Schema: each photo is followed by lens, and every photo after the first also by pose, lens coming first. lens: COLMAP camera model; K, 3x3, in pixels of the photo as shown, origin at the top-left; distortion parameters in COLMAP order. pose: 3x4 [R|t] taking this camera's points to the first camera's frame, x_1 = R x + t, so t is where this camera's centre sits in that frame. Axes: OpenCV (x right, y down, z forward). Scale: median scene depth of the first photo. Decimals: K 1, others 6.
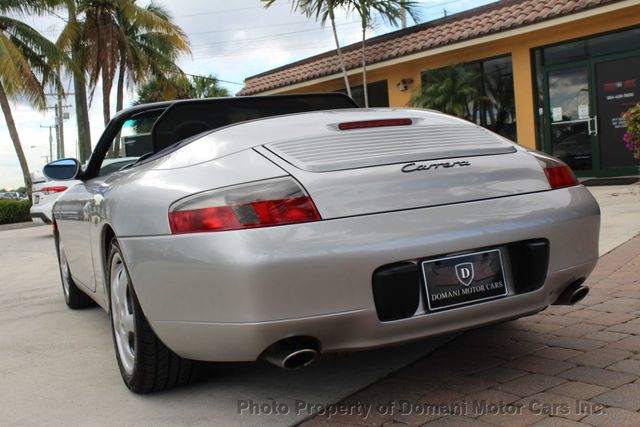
lens RADIAL K [[726.9, 0, 320.0], [0, 726.9, 213.5], [0, 0, 1]] dist [-0.053637, 0.047852]
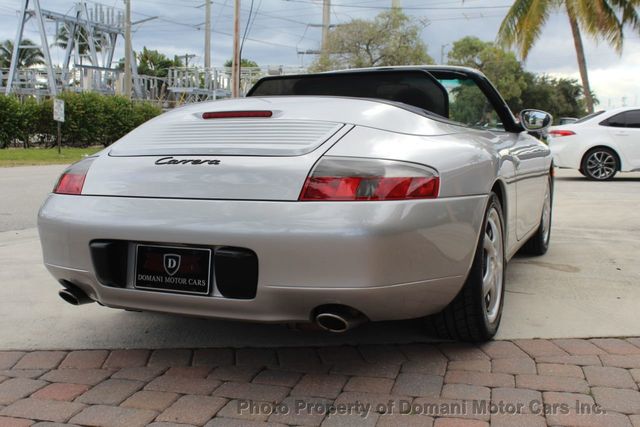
lens RADIAL K [[741.2, 0, 320.0], [0, 741.2, 213.5], [0, 0, 1]] dist [-0.078118, 0.032091]
pose [[0.655173, 0.169172, -0.736294, 0.160849], [-0.103152, 0.985510, 0.134645, -0.022854], [0.748404, -0.012266, 0.663130, 0.061518]]
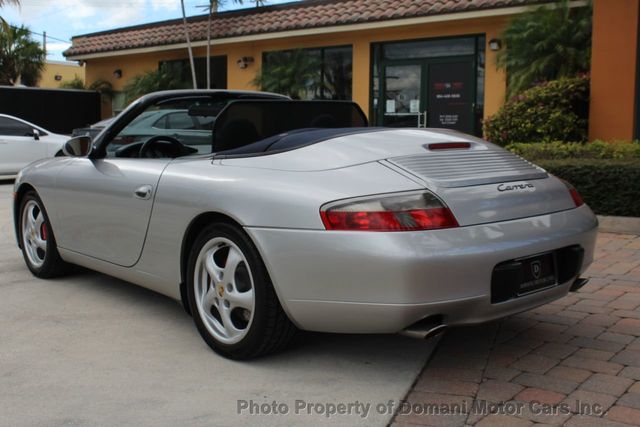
lens RADIAL K [[723.4, 0, 305.5], [0, 723.4, 215.4], [0, 0, 1]] dist [-0.074177, 0.068855]
pose [[0.962024, 0.050888, 0.268180, -0.080916], [-0.063092, 0.997319, 0.037078, -0.005516], [-0.265574, -0.052590, 0.962655, -0.023185]]
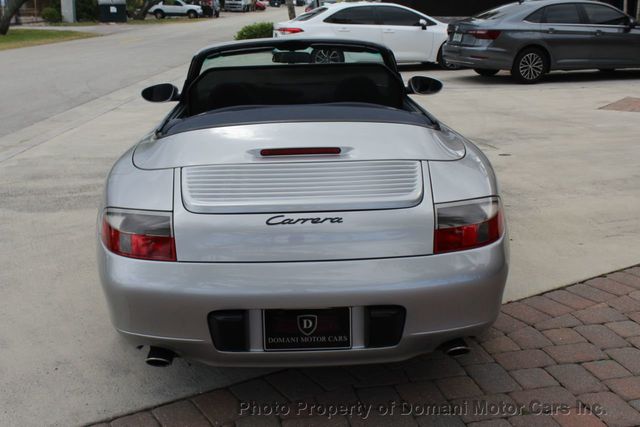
lens RADIAL K [[723.4, 0, 305.5], [0, 723.4, 215.4], [0, 0, 1]] dist [-0.074177, 0.068855]
pose [[0.911349, 0.190595, -0.364851, 0.079788], [-0.092975, 0.958753, 0.268605, -0.052186], [0.400997, -0.210871, 0.891479, 0.007797]]
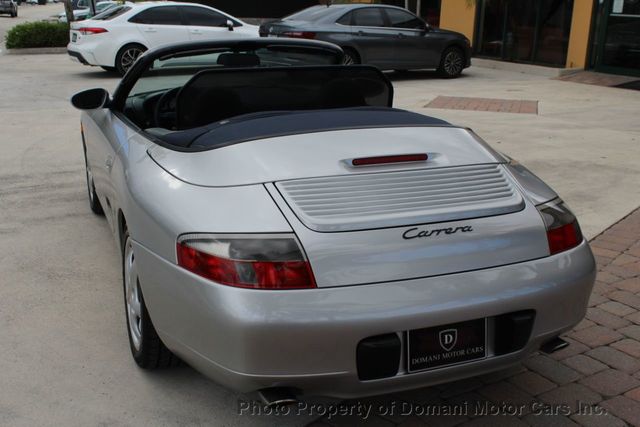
lens RADIAL K [[728.0, 0, 316.3], [0, 728.0, 213.1], [0, 0, 1]] dist [-0.066223, 0.039940]
pose [[0.991496, 0.125286, -0.035191, 0.003336], [-0.114149, 0.967155, 0.227114, -0.044125], [0.062489, -0.221166, 0.973232, 0.000125]]
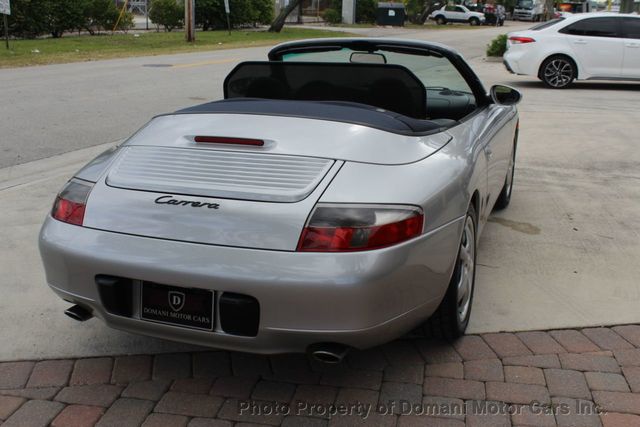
lens RADIAL K [[741.2, 0, 320.0], [0, 741.2, 213.5], [0, 0, 1]] dist [-0.078118, 0.032091]
pose [[0.699927, 0.282642, -0.655909, 0.154625], [-0.112844, 0.950592, 0.289209, -0.058934], [0.705244, -0.128410, 0.697239, 0.050057]]
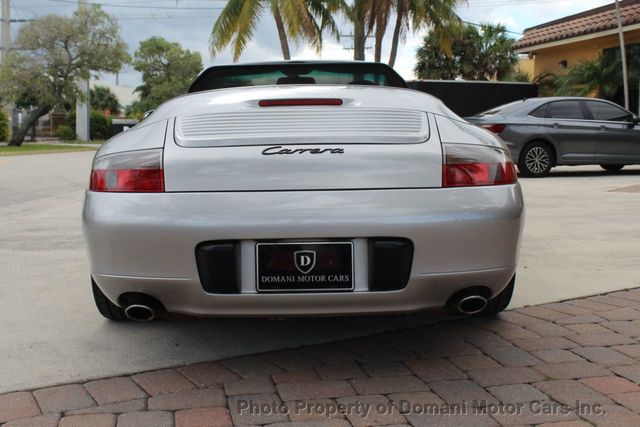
lens RADIAL K [[727.3, 0, 304.4], [0, 727.3, 212.0], [0, 0, 1]] dist [-0.074196, 0.047959]
pose [[0.905181, 0.128950, -0.404994, 0.084111], [-0.099649, 0.990694, 0.092716, -0.010942], [0.413180, -0.043568, 0.909606, 0.012634]]
